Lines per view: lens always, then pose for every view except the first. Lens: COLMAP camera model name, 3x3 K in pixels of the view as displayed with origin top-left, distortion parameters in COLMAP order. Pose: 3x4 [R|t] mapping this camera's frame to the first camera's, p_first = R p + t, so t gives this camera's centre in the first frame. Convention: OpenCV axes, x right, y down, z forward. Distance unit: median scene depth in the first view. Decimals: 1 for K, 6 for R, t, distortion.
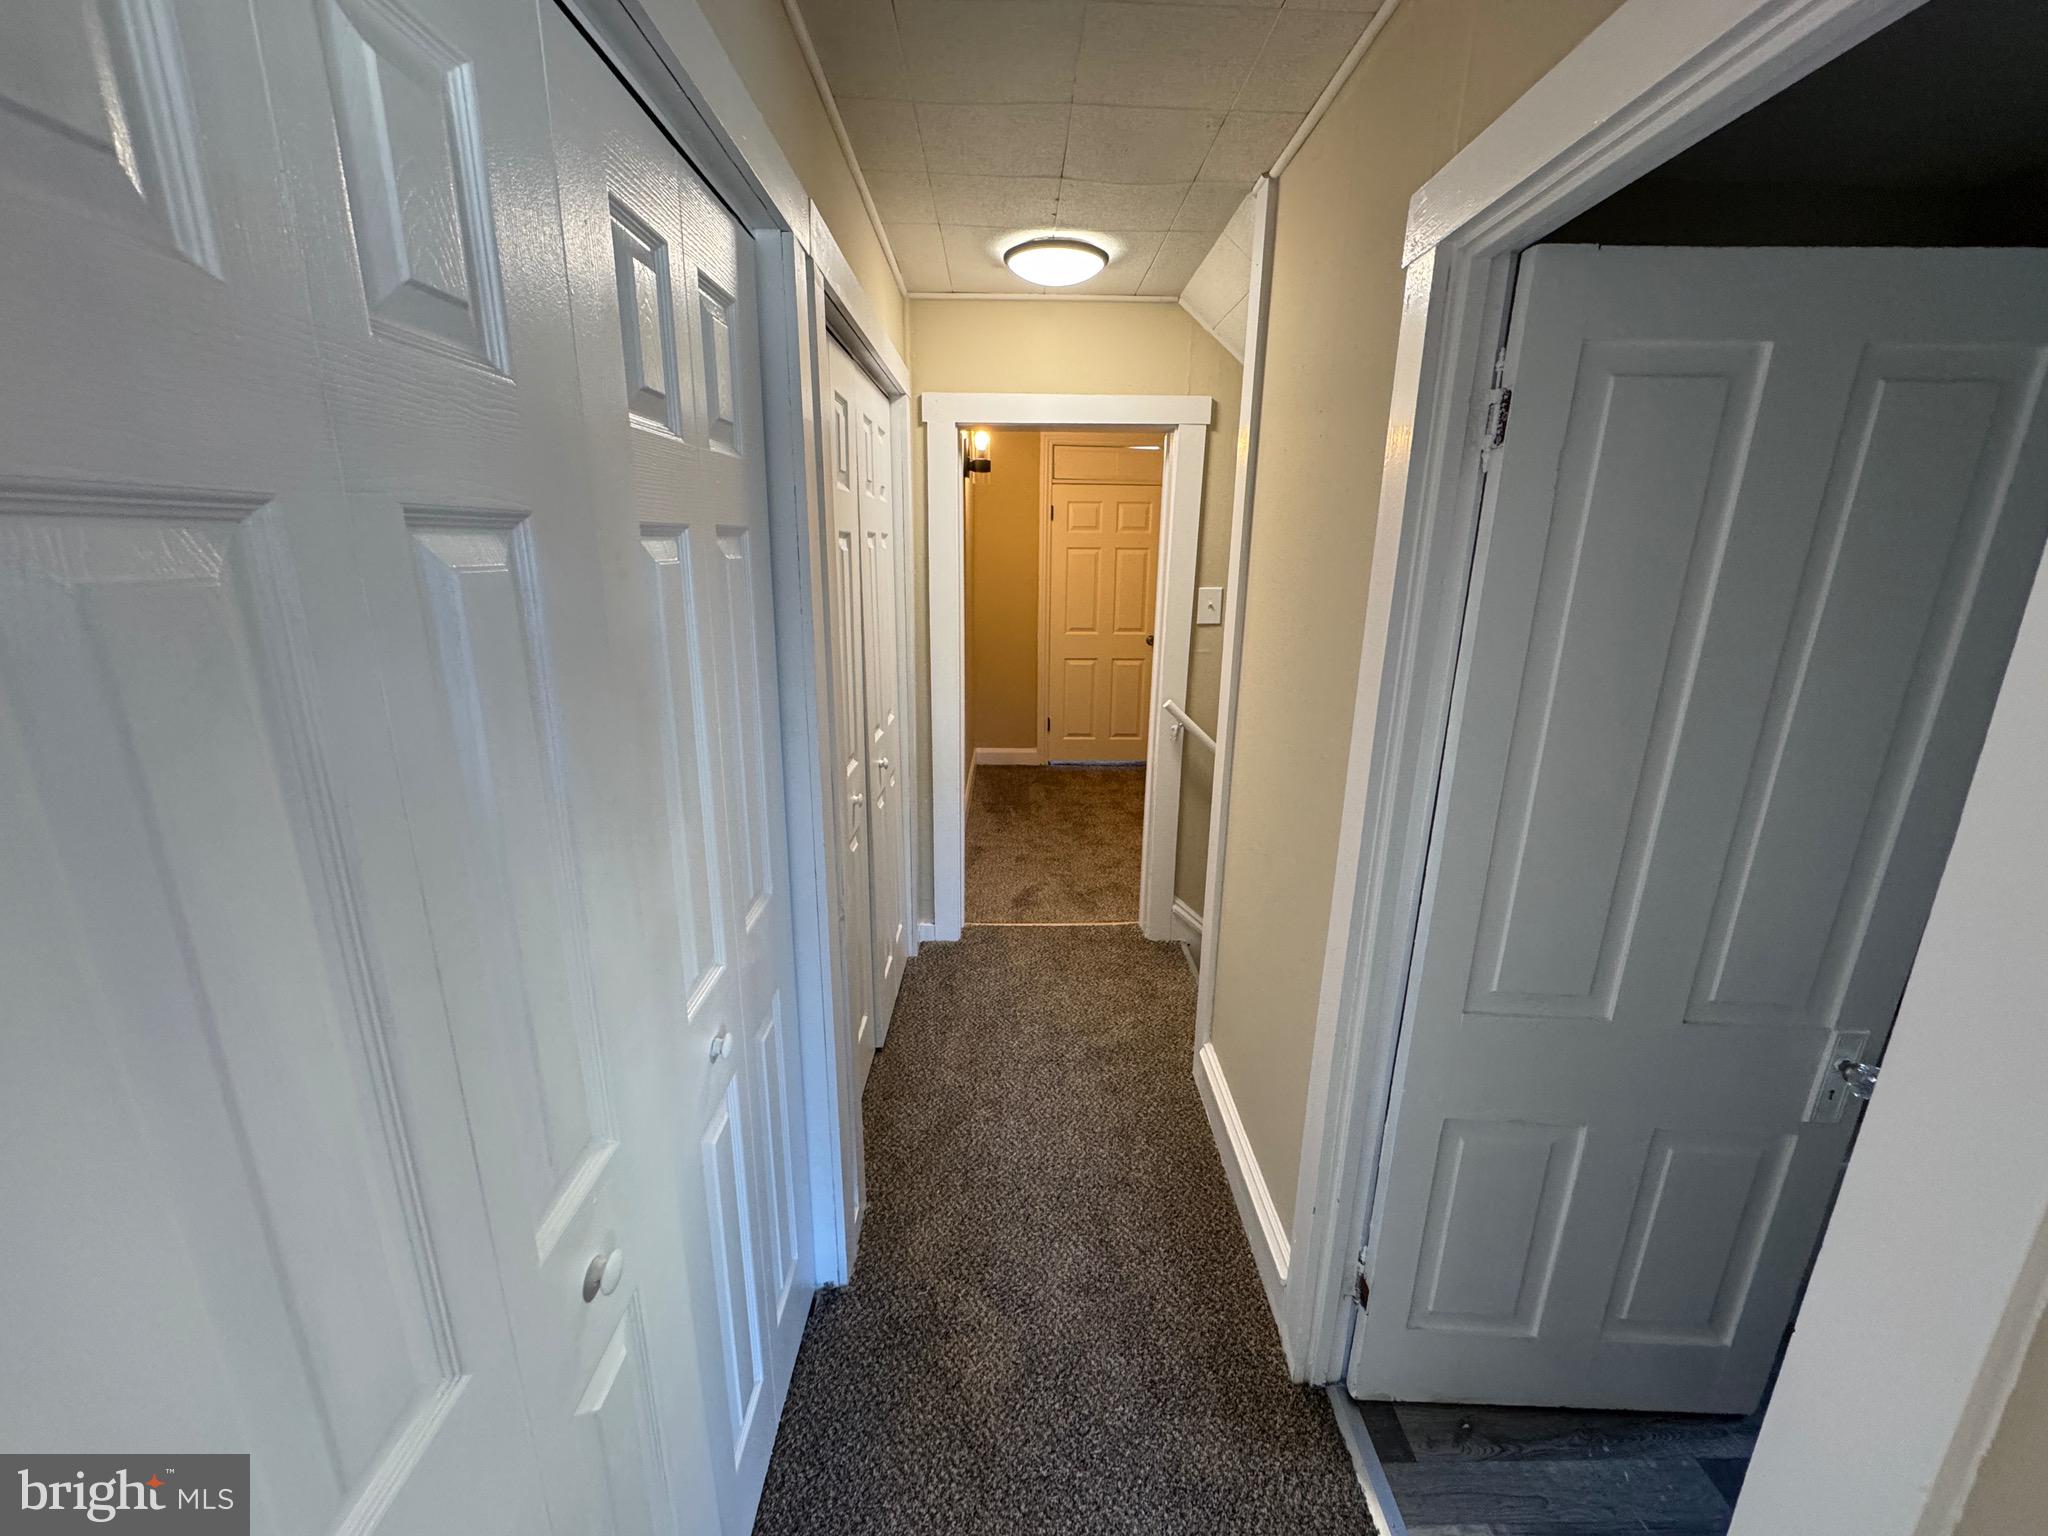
lens RADIAL K [[812.8, 0, 1024.1], [0, 812.8, 770.5], [0, 0, 1]] dist [-0.000224, -0.000460]
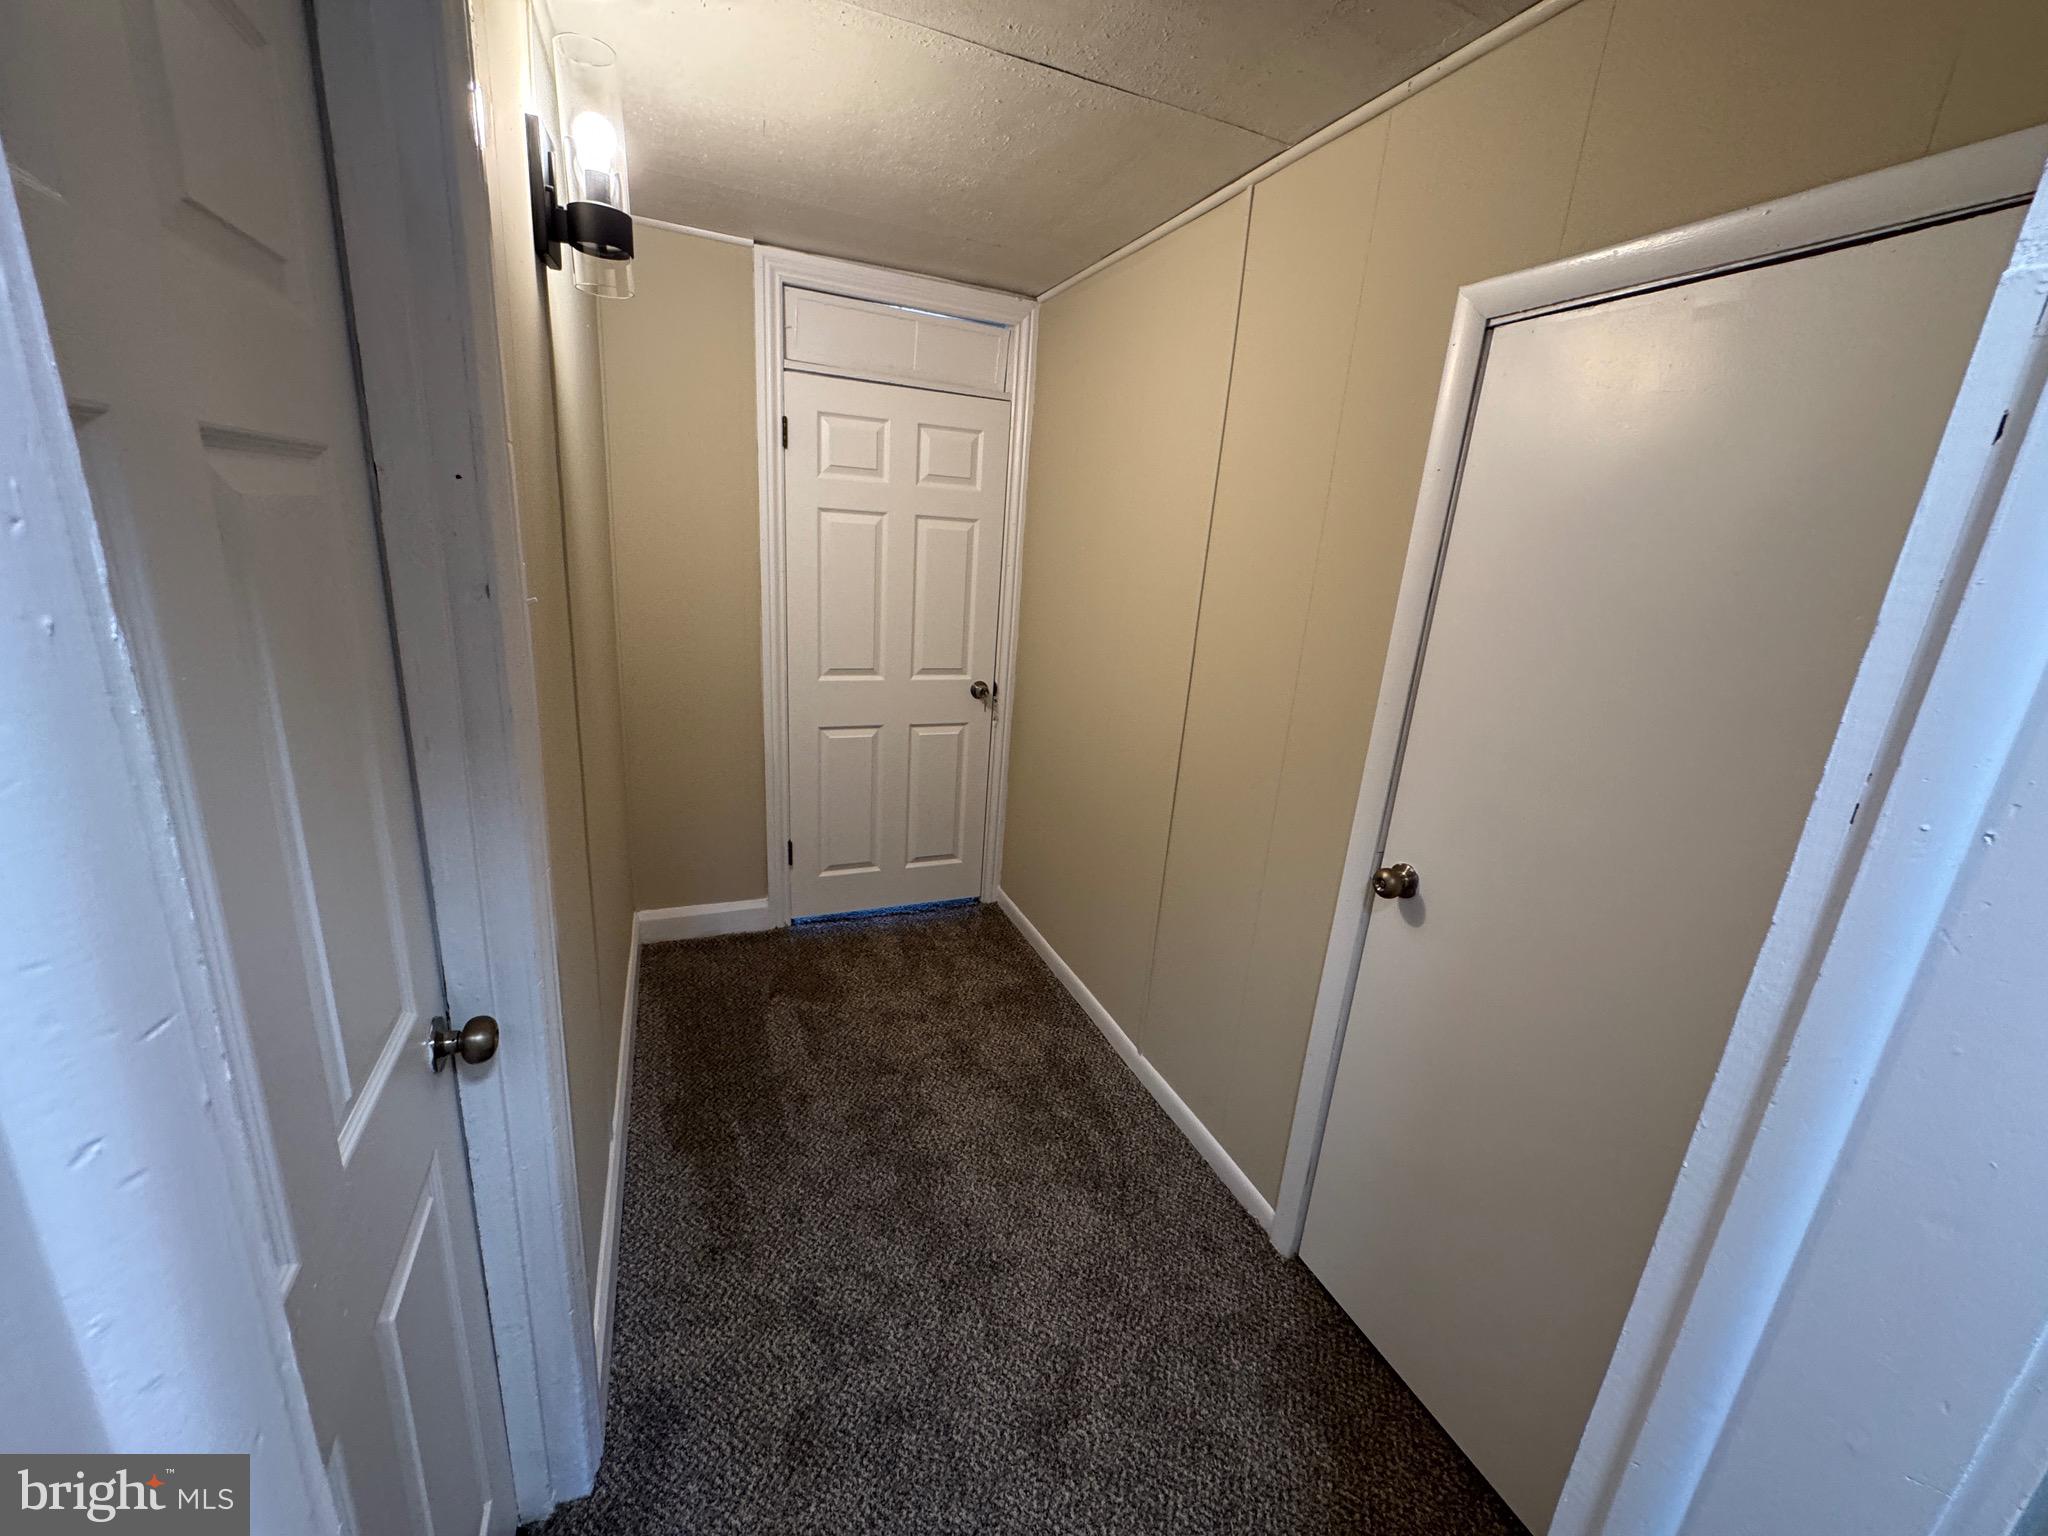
lens RADIAL K [[812.8, 0, 1020.5], [0, 812.8, 762.6], [0, 0, 1]] dist [-0.000224, -0.000460]
pose [[0.929746, -0.050788, 0.364681, -0.020691], [0.039486, 0.998482, 0.038388, -0.139525], [-0.366078, -0.021291, 0.930341, 0.510939]]
